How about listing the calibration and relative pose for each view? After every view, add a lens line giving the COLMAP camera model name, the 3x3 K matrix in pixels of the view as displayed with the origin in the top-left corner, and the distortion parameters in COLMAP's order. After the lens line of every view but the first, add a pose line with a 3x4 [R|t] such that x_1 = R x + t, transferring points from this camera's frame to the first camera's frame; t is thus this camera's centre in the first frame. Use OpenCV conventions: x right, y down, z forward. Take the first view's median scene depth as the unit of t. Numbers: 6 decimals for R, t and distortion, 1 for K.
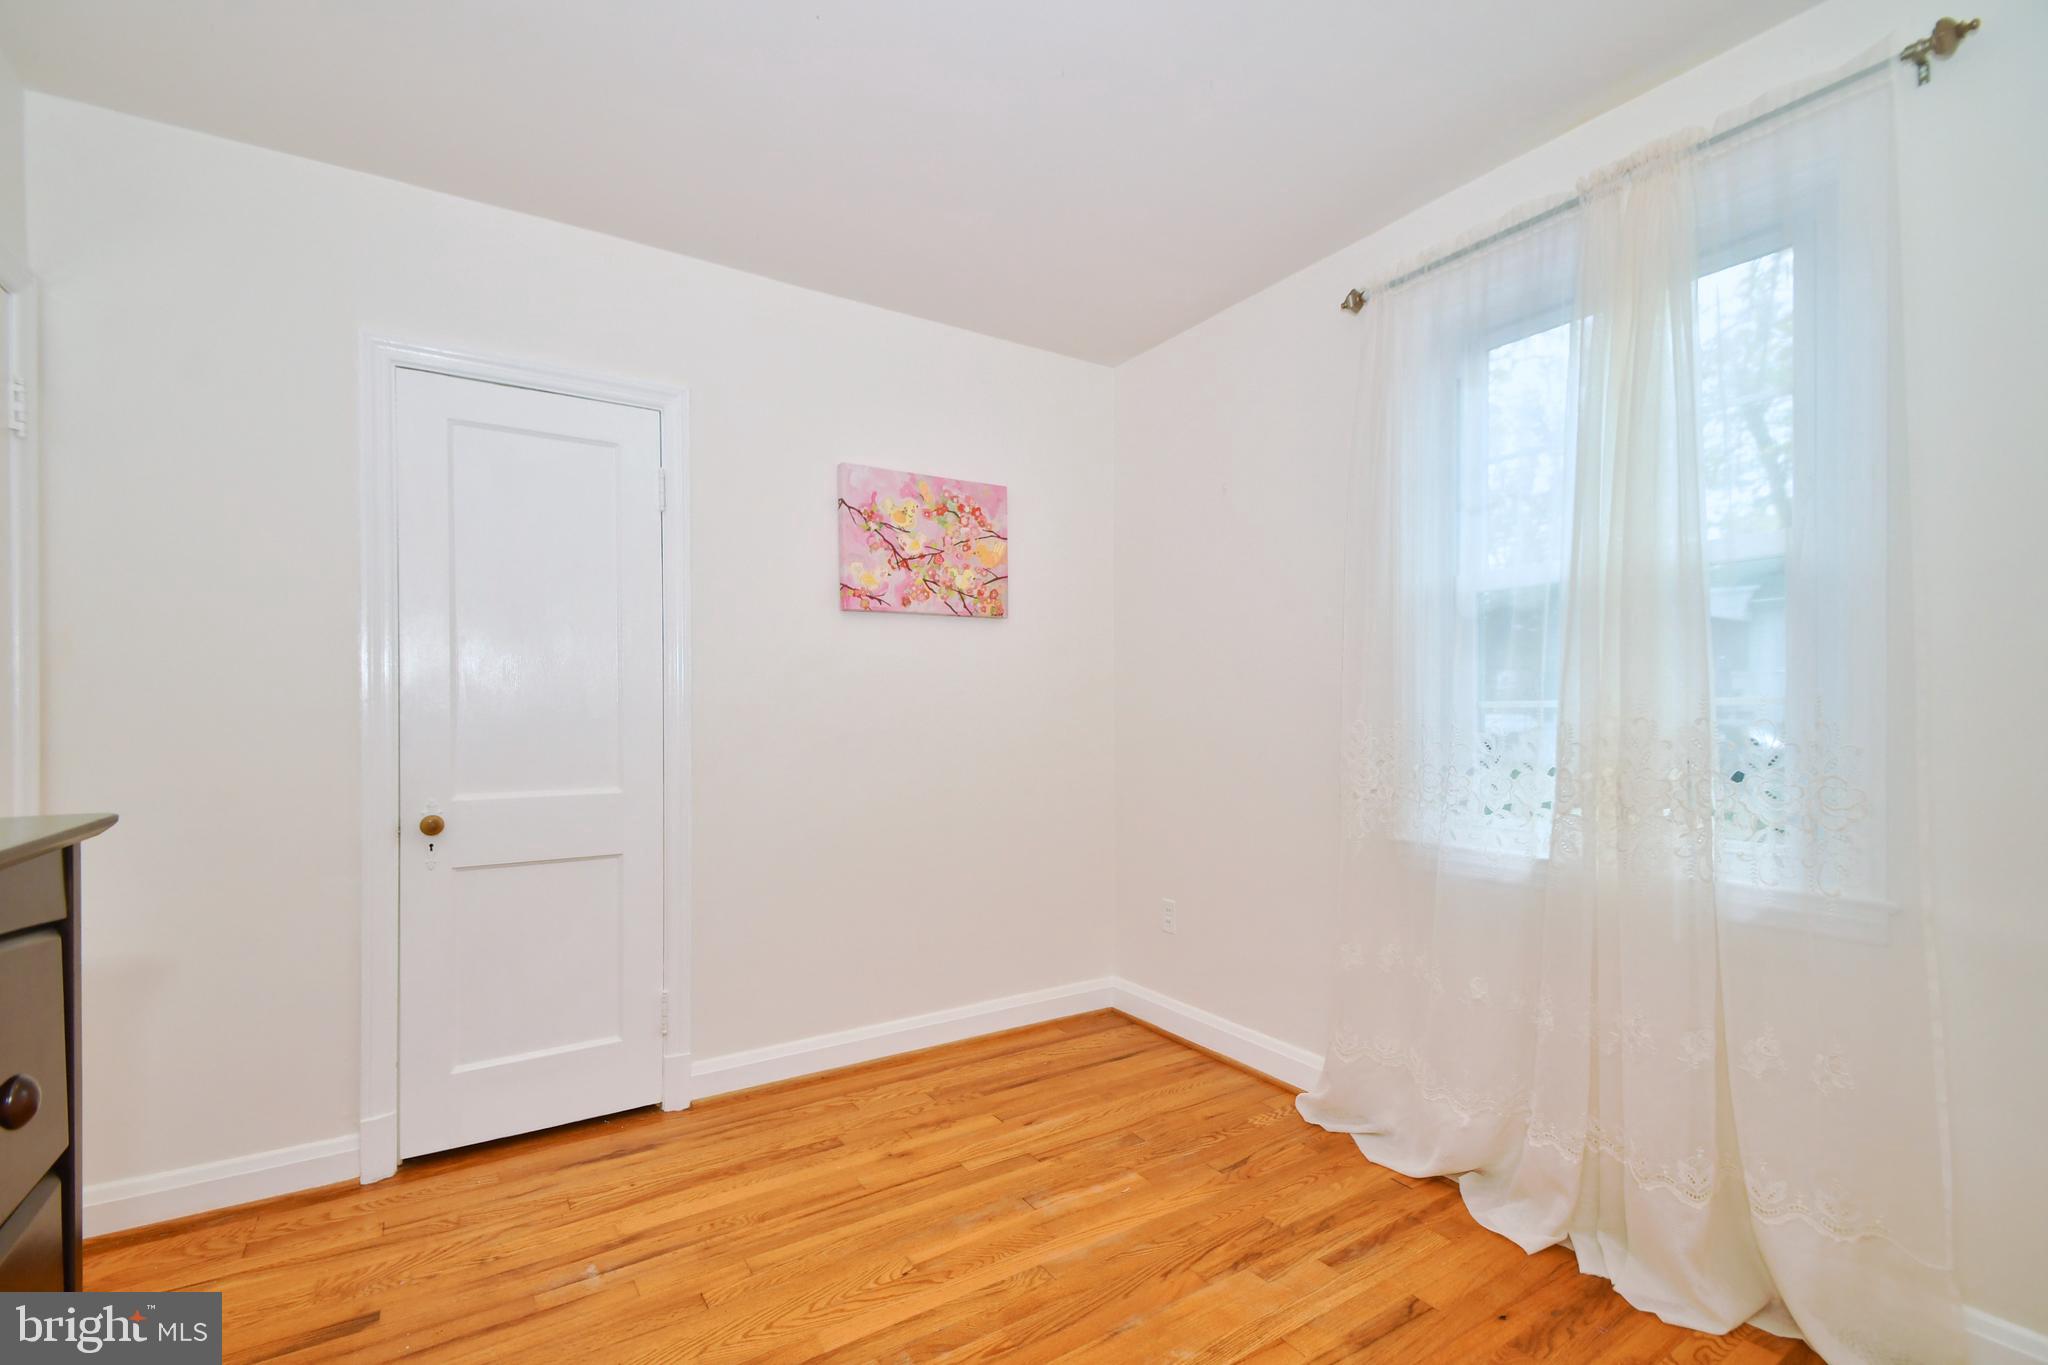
lens RADIAL K [[896.6, 0, 1002.6], [0, 896.6, 716.9], [0, 0, 1]] dist [0.017382, -0.016476]
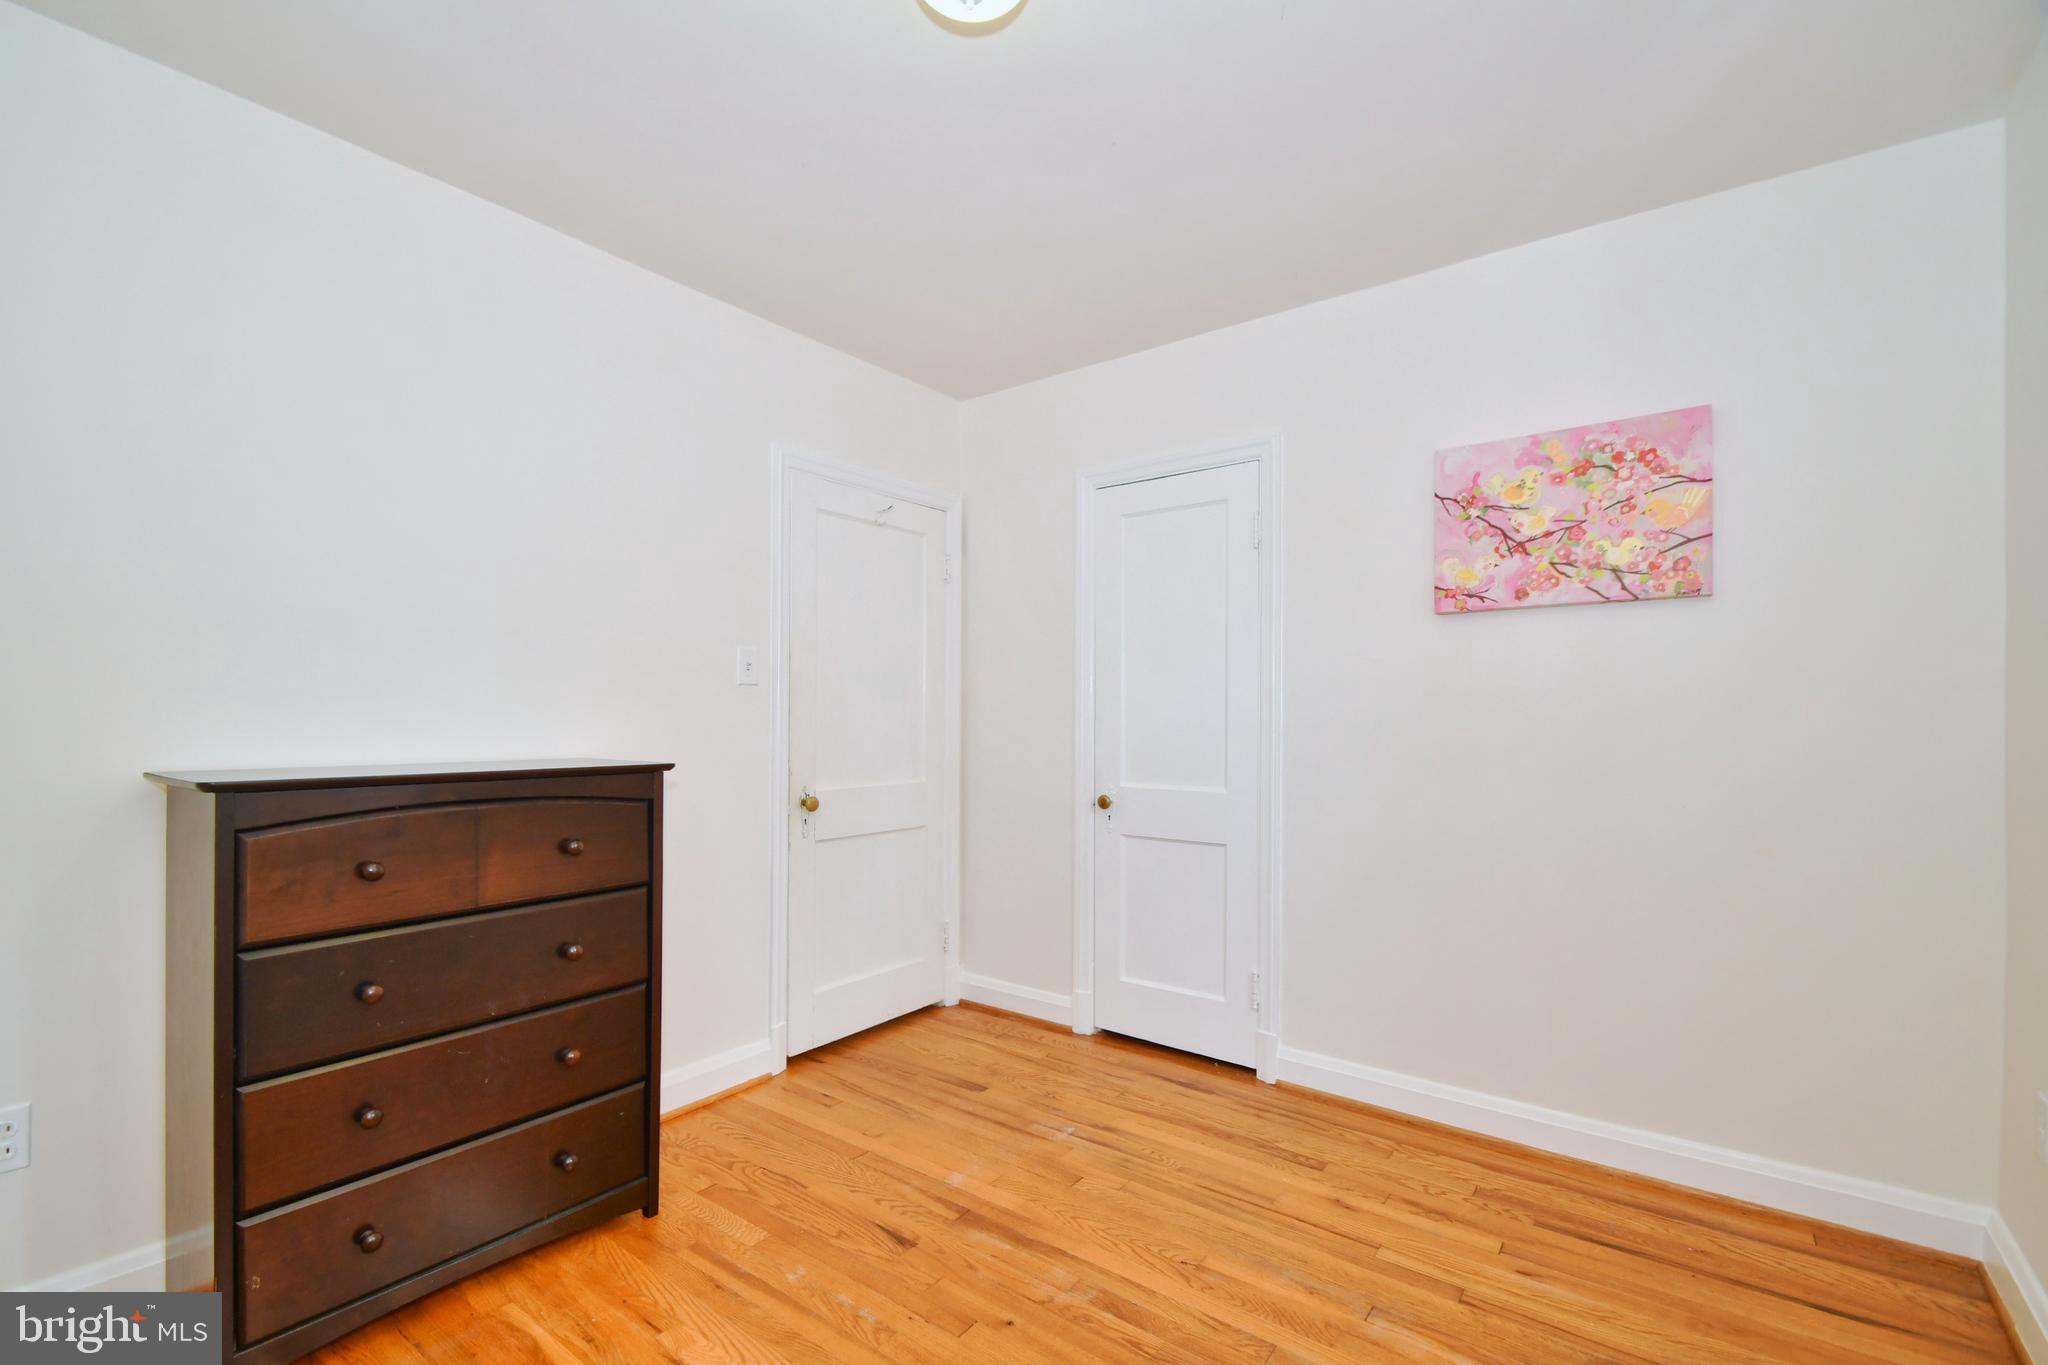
lens RADIAL K [[896.6, 0, 1002.6], [0, 896.6, 716.9], [0, 0, 1]] dist [0.017382, -0.016476]
pose [[0.333899, 0.006135, -0.942589, 0.518747], [-0.010900, 0.999937, 0.002647, -0.013480], [0.942546, 0.009390, 0.333945, 0.282796]]
